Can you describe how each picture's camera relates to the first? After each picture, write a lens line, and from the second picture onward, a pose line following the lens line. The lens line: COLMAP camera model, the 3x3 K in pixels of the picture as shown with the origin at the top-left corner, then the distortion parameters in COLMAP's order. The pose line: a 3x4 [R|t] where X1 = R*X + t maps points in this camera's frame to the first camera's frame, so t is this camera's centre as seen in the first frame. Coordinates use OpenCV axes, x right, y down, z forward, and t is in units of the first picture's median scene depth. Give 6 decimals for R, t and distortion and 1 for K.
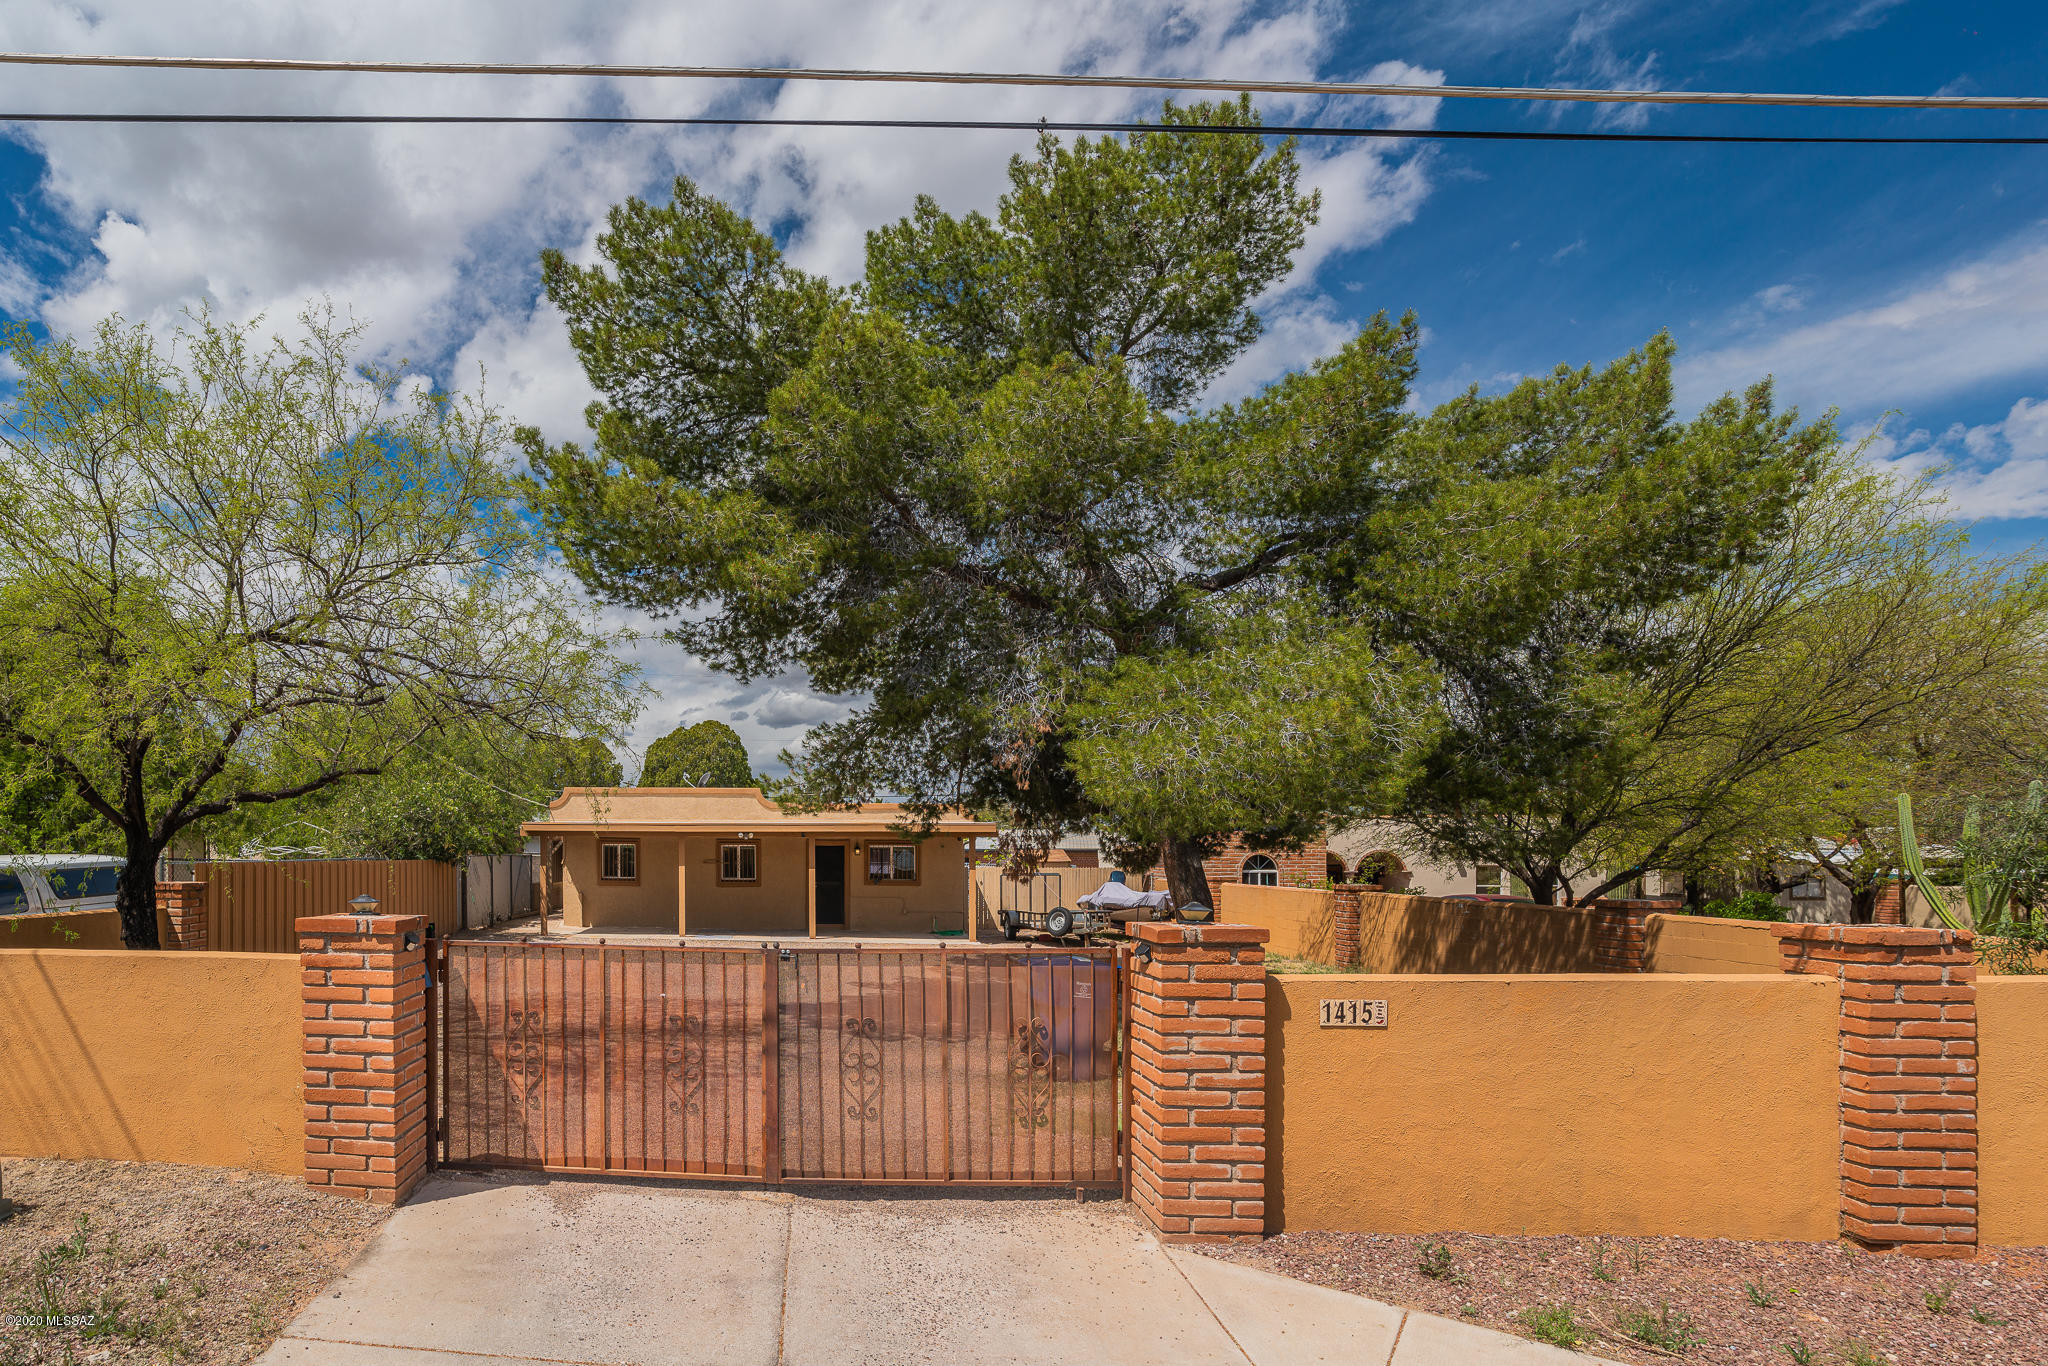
lens RADIAL K [[1078.8, 0, 983.9], [0, 1078.8, 784.0], [0, 0, 1]] dist [-0.033548, 0.009186]
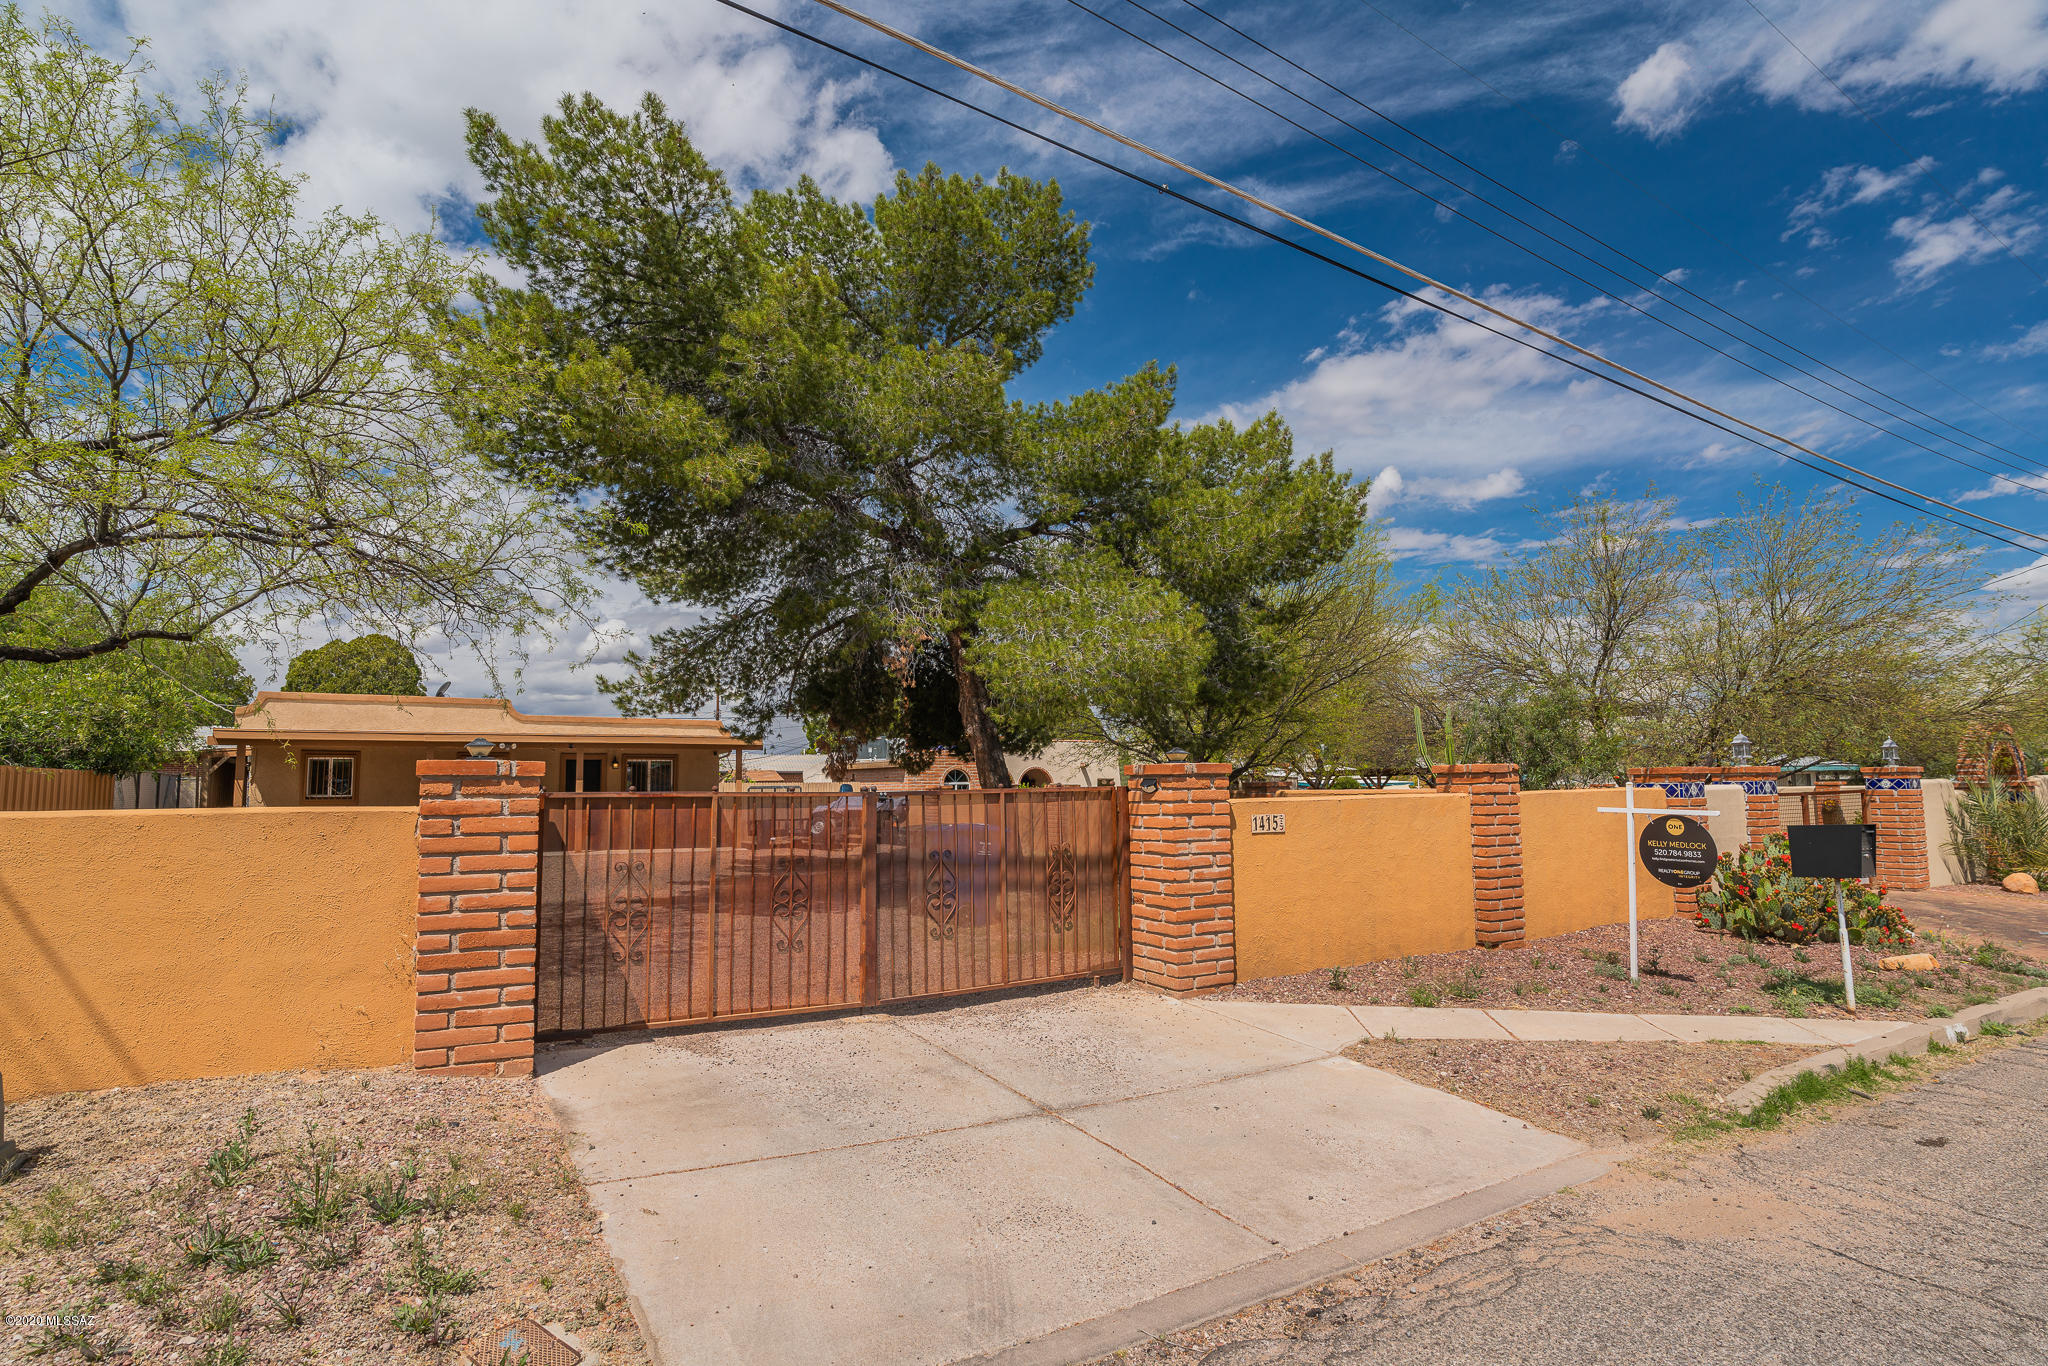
lens RADIAL K [[992.1, 0, 1015.8], [0, 992.1, 687.3], [0, 0, 1]] dist [-0.023080, 0.000337]
pose [[0.836890, 0.039951, 0.545911, -0.676952], [0.000987, 0.997221, -0.074491, 0.127103], [-0.547370, 0.062880, 0.834525, 0.049573]]
